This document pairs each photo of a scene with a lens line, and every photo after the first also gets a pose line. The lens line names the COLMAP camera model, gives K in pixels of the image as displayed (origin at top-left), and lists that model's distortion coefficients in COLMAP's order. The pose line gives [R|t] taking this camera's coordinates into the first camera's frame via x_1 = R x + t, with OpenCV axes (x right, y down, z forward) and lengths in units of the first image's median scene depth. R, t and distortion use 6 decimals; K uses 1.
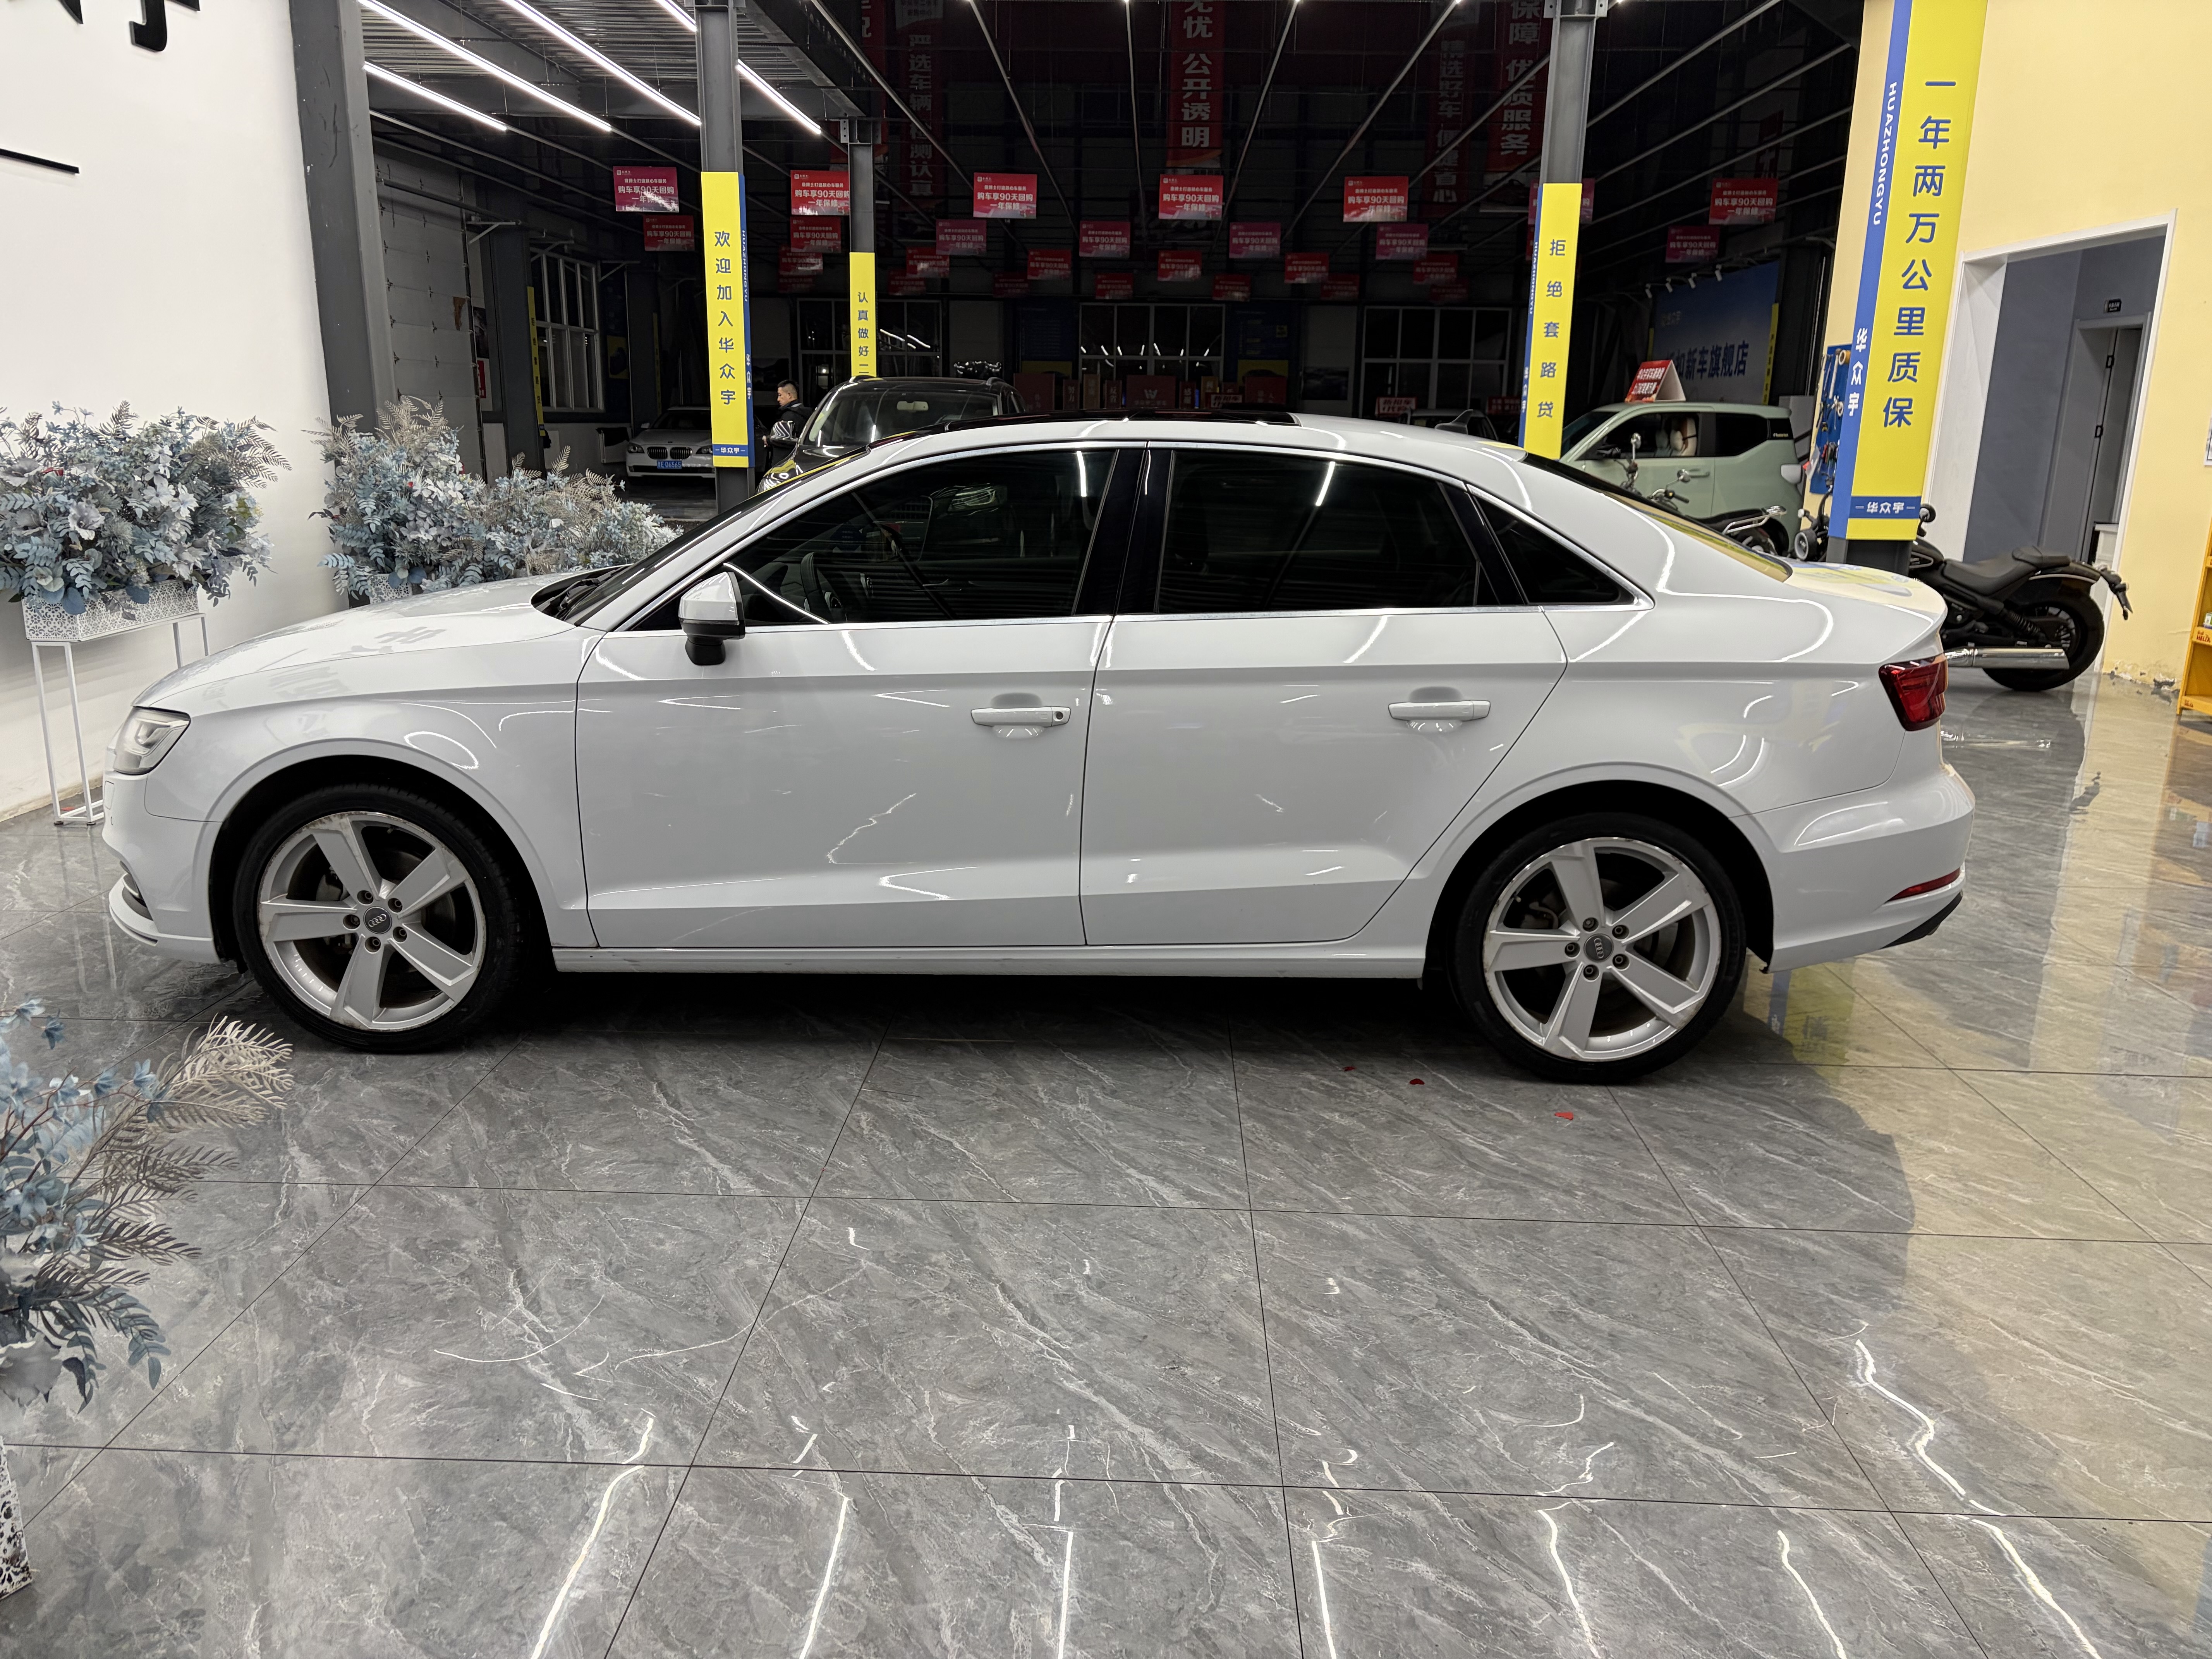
lens RADIAL K [[1649.8, 0, 1086.4], [0, 1649.8, 829.6], [0, 0, 1]] dist [0.048850, -0.046565]
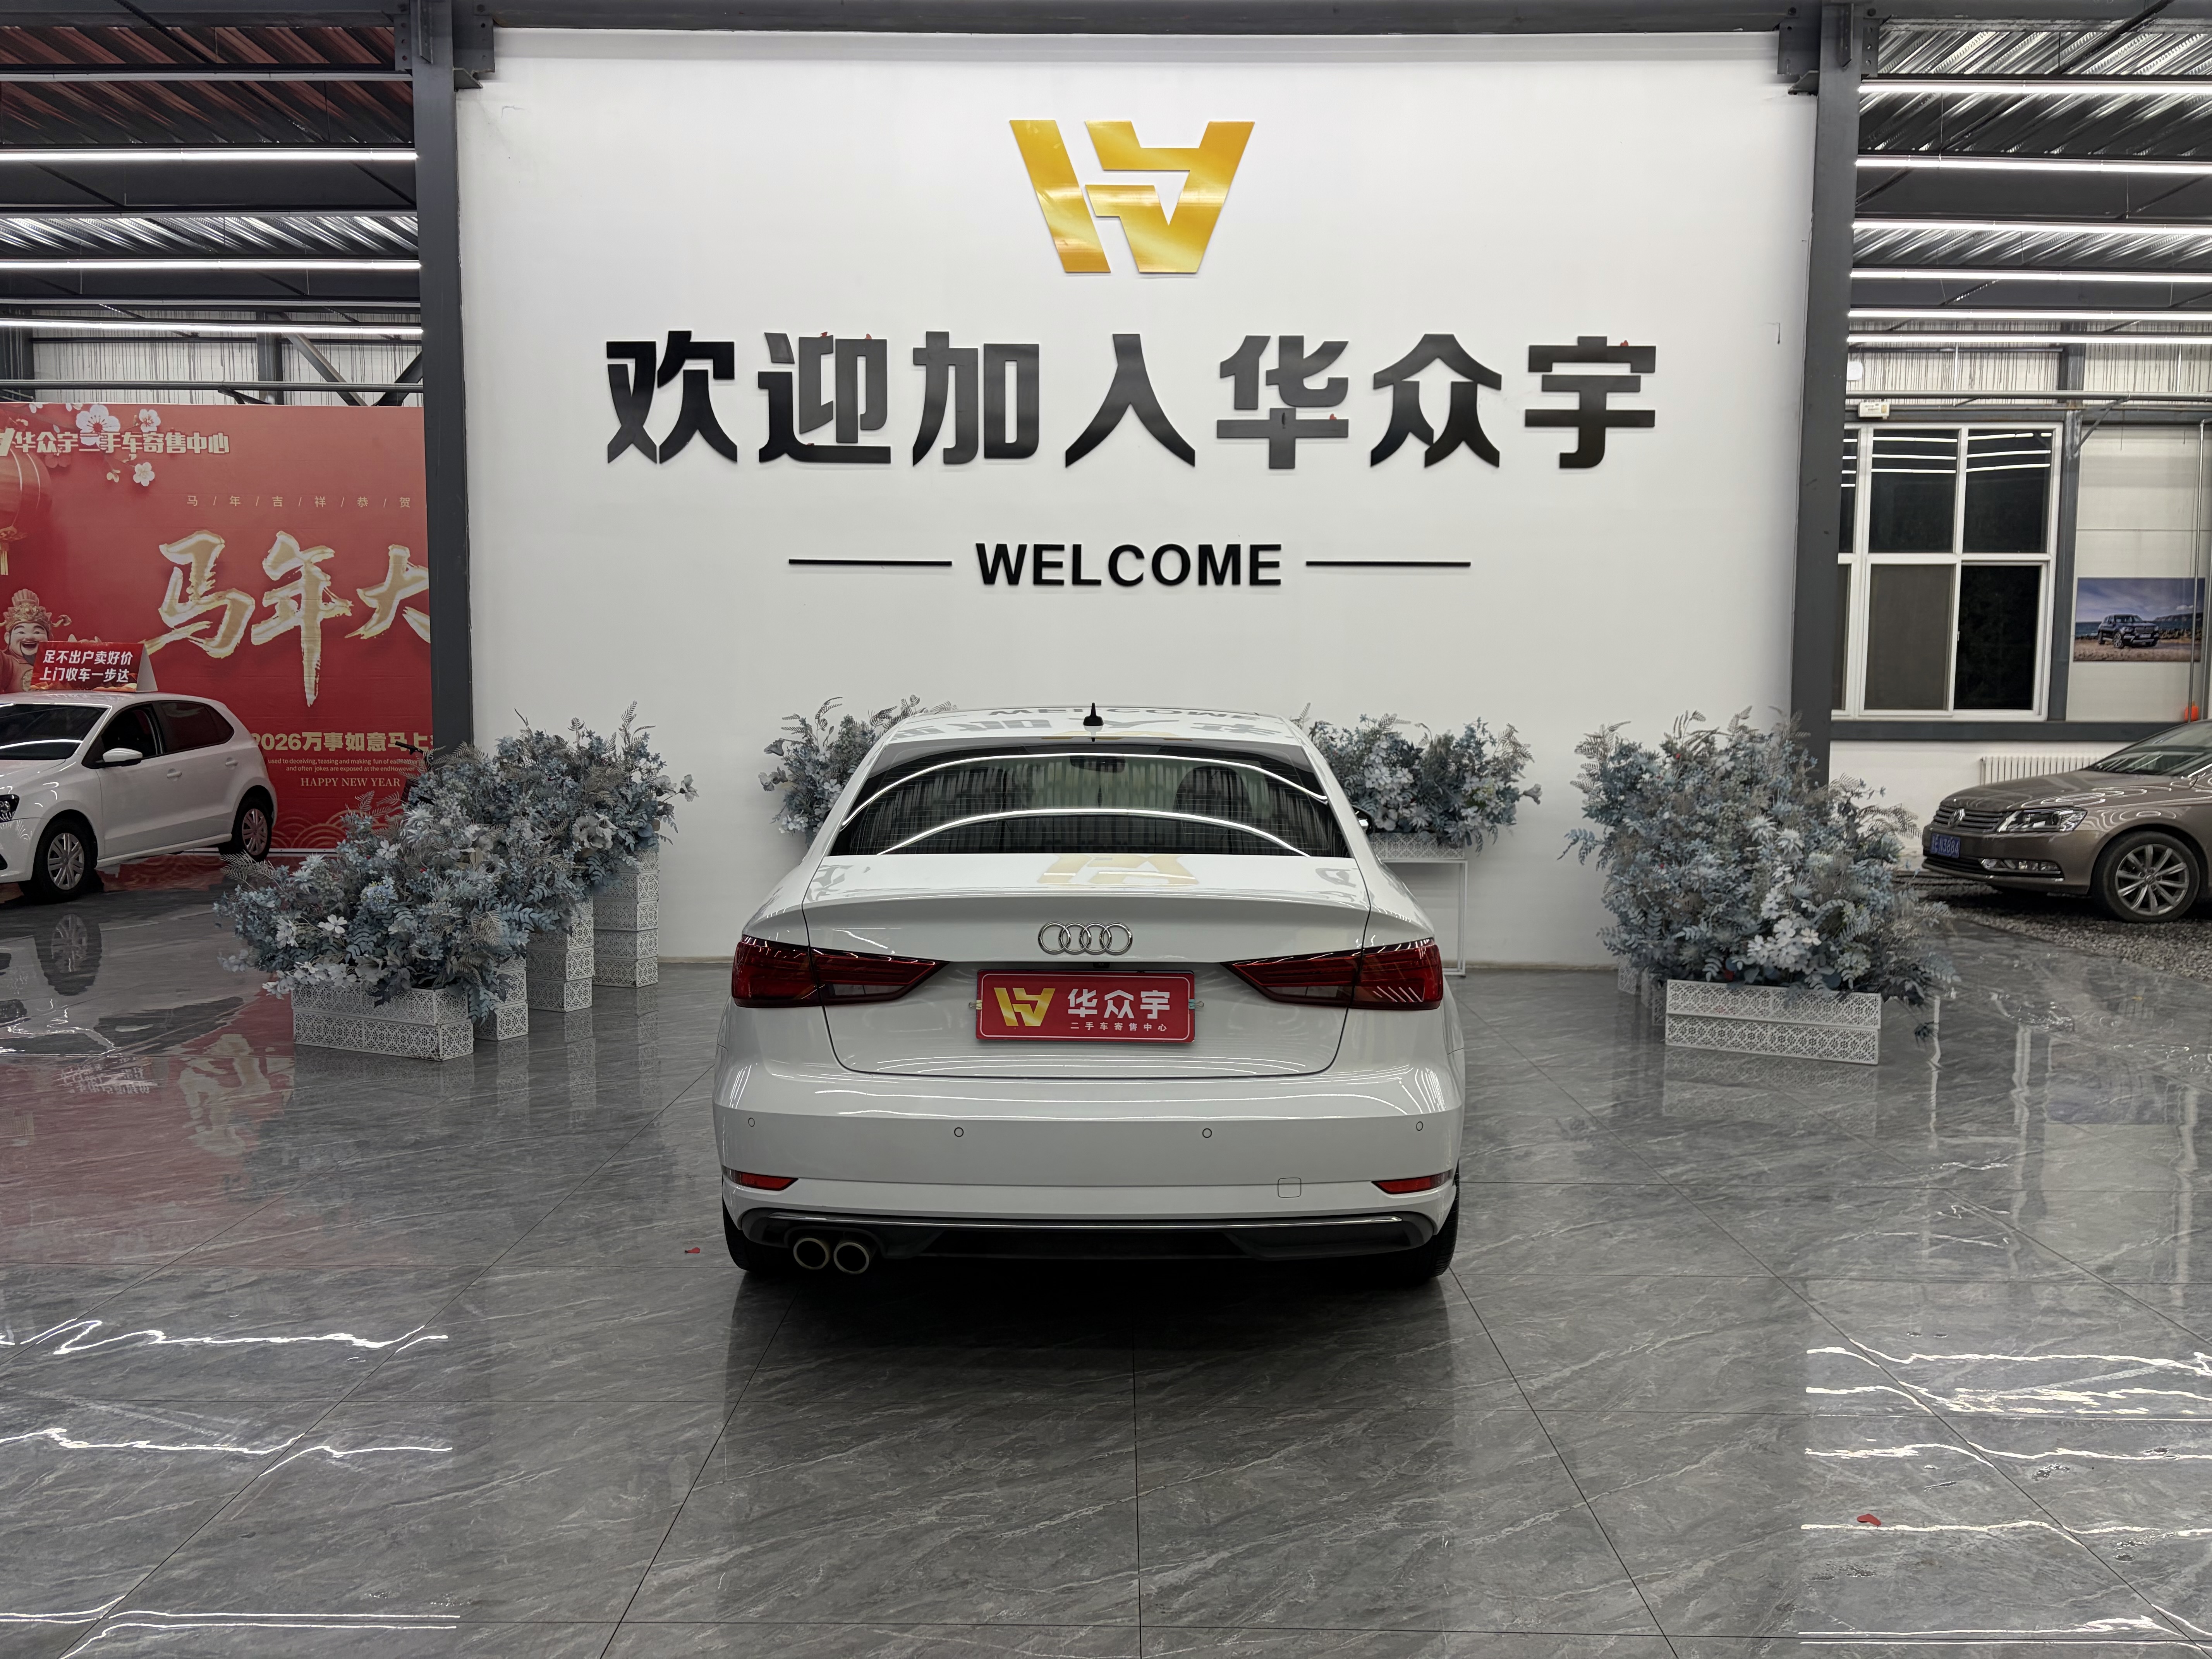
lens RADIAL K [[1649.8, 0, 1097.7], [0, 1649.8, 847.8], [0, 0, 1]] dist [0.048850, -0.046565]
pose [[0.030657, 0.068582, -0.997174, 1.484685], [-0.249739, 0.966526, 0.058796, -0.261698], [0.967828, 0.247231, 0.046758, 1.140307]]
